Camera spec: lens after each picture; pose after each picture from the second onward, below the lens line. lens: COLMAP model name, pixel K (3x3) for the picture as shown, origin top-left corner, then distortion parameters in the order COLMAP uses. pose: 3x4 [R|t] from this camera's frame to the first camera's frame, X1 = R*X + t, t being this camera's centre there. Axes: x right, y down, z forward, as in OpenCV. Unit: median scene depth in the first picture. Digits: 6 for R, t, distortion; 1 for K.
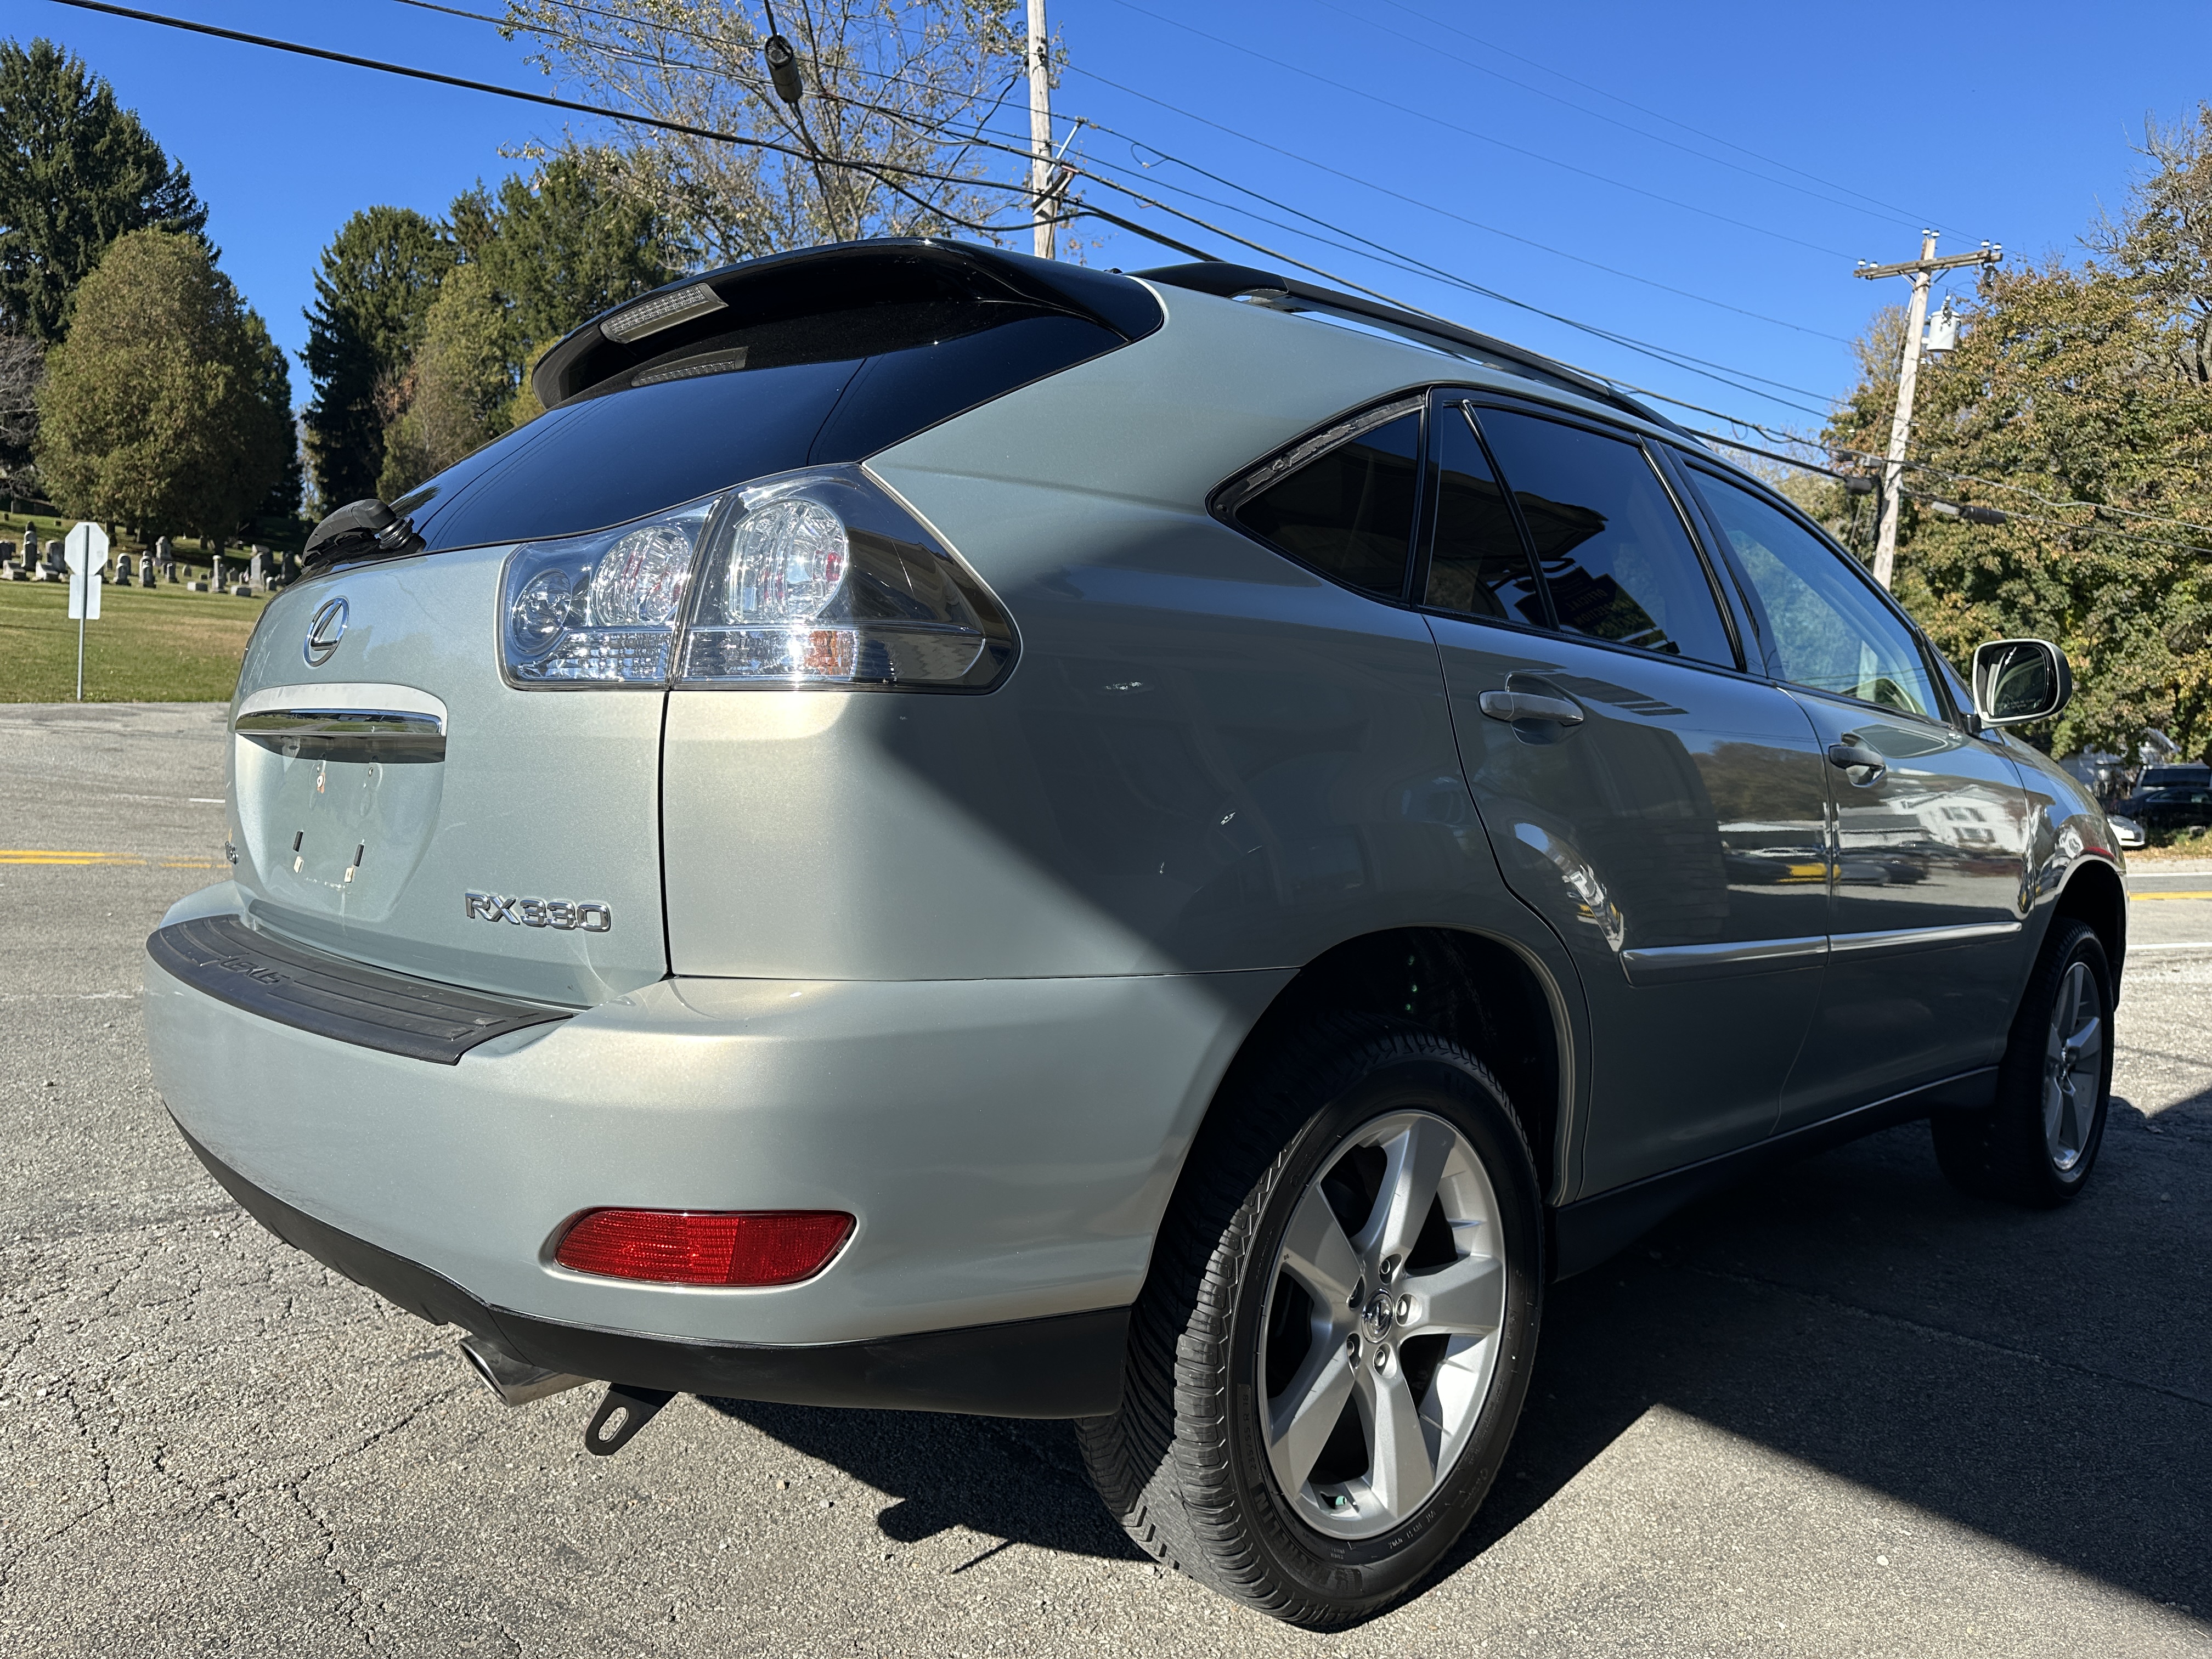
lens RADIAL K [[1542.7, 0, 1129.2], [0, 1542.7, 802.9], [0, 0, 1]] dist [0.044949, -0.060178]
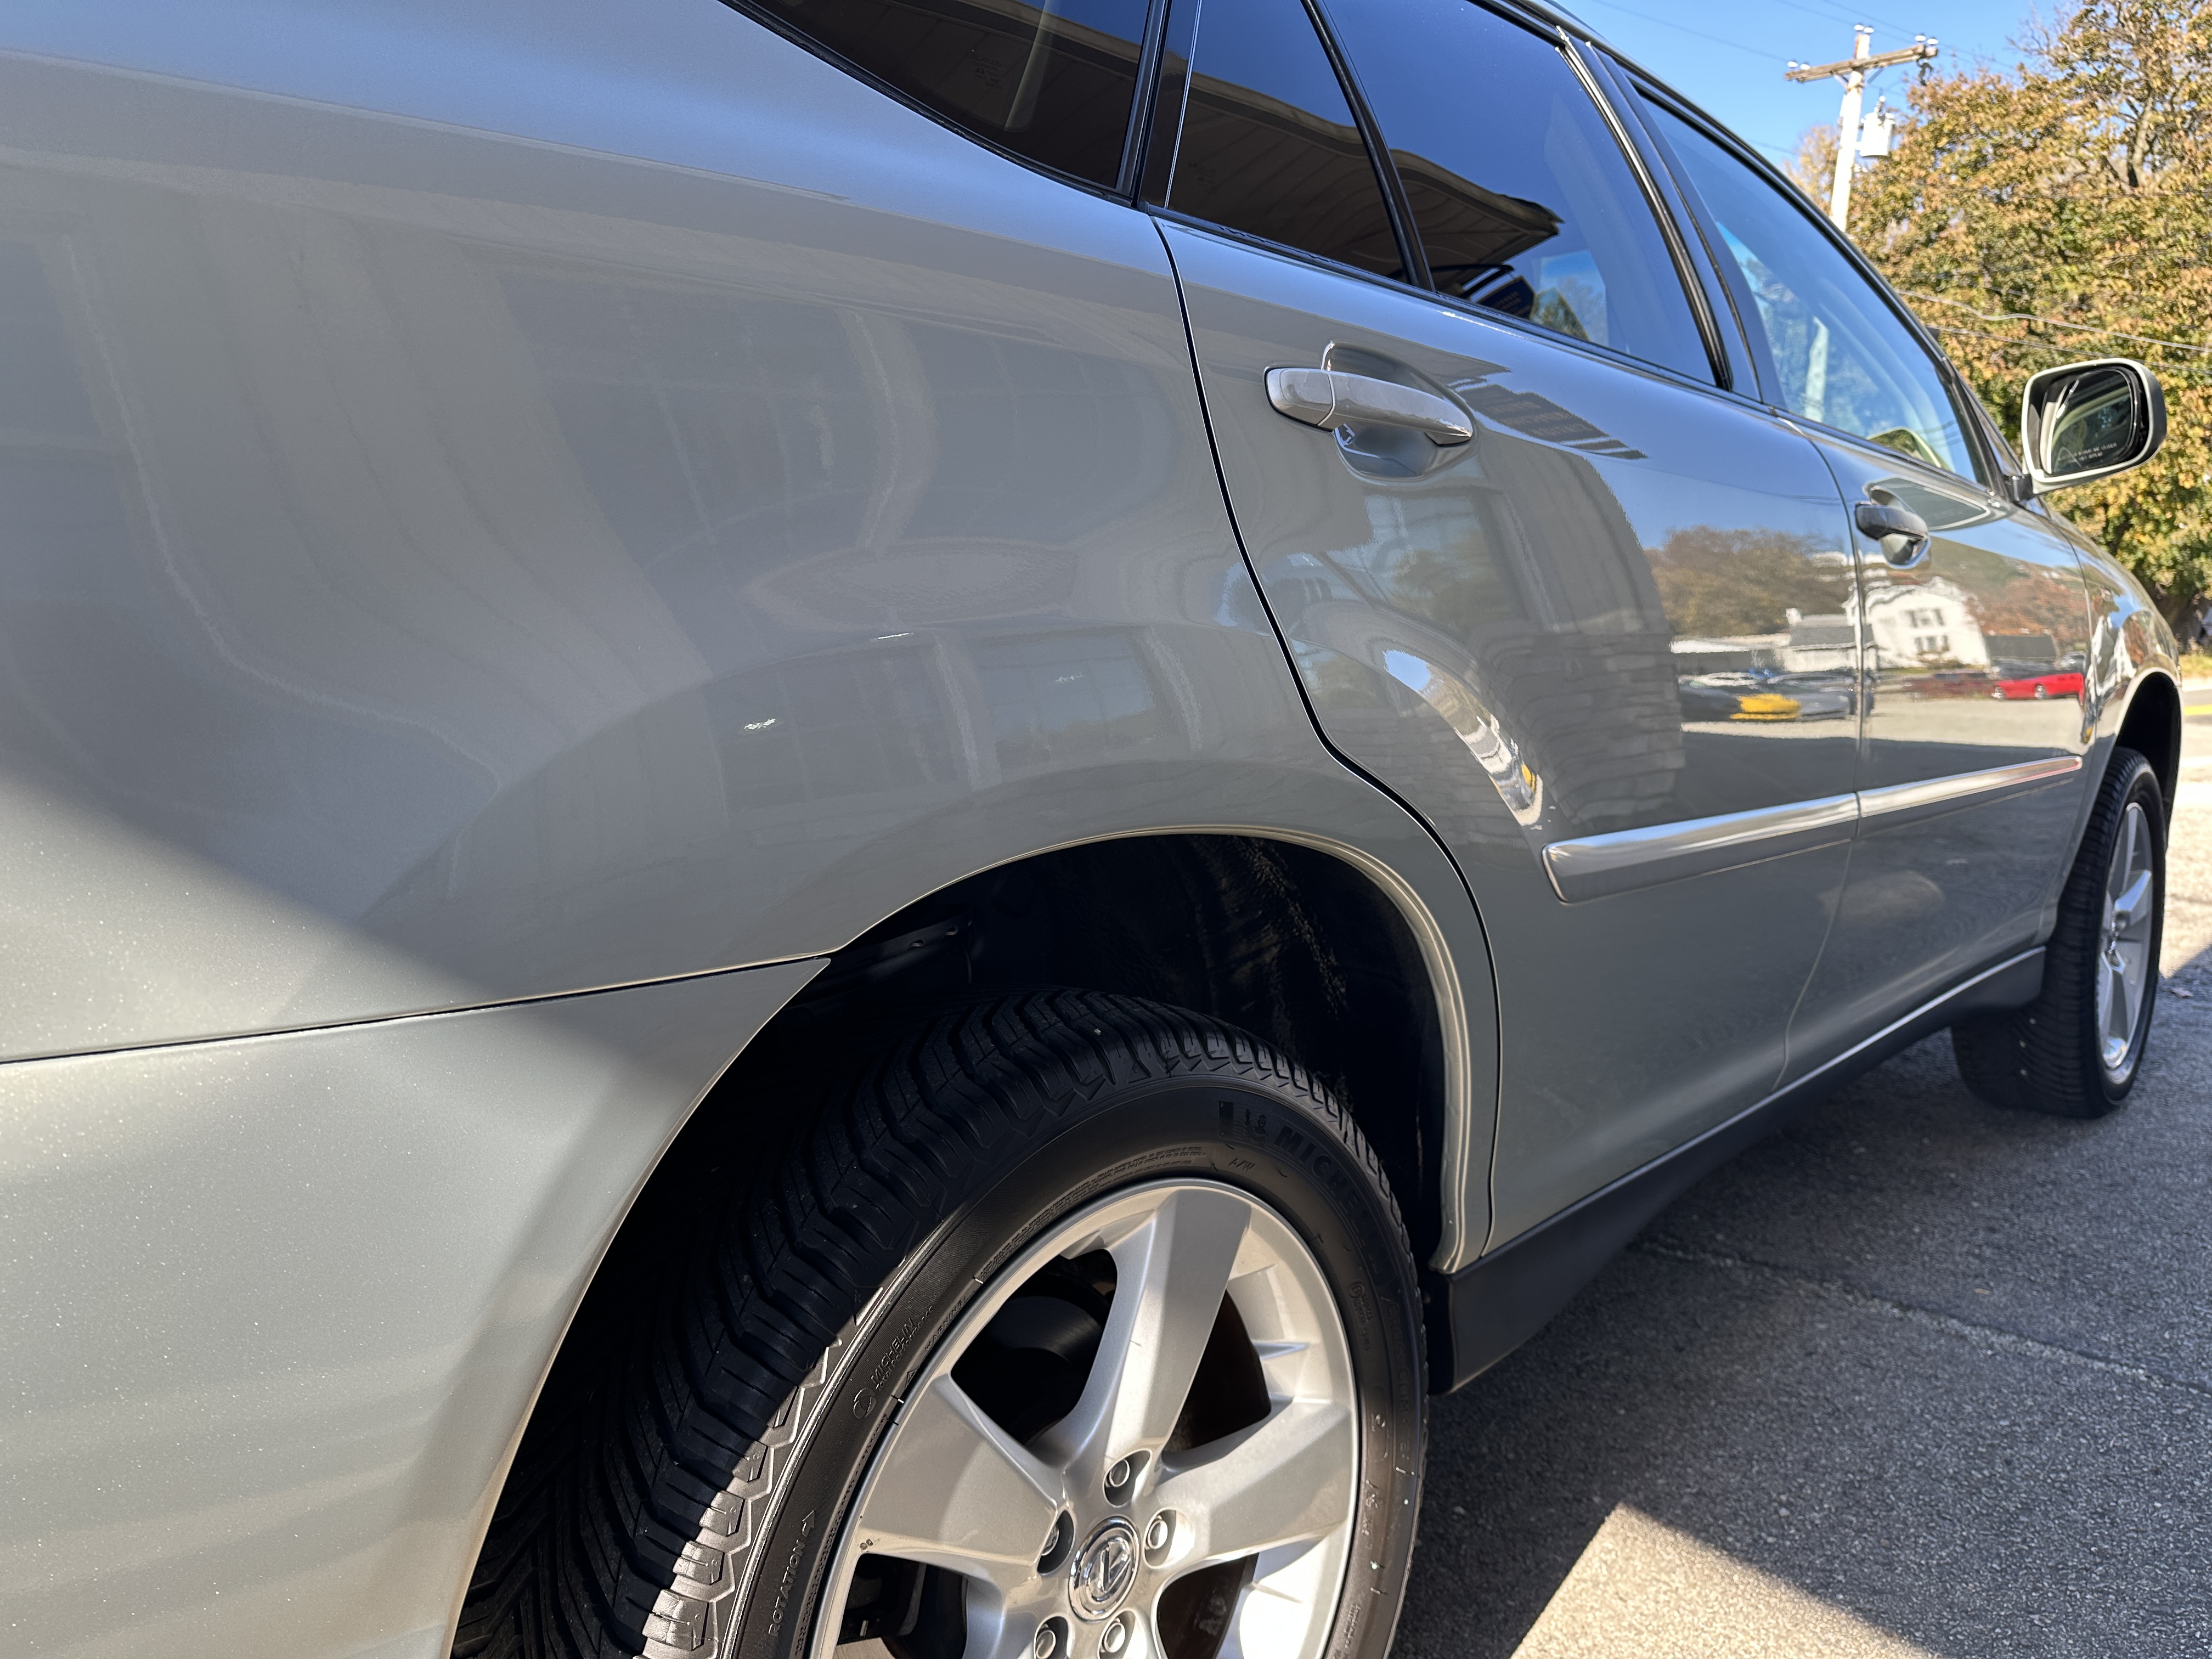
lens RADIAL K [[1539.6, 0, 1149.8], [0, 1539.6, 825.4], [0, 0, 1]] dist [0.022337, -0.038603]
pose [[0.997647, -0.050673, 0.046184, 0.077286], [0.045882, 0.993982, 0.099472, 0.013190], [-0.050947, -0.097119, 0.993968, 0.236178]]
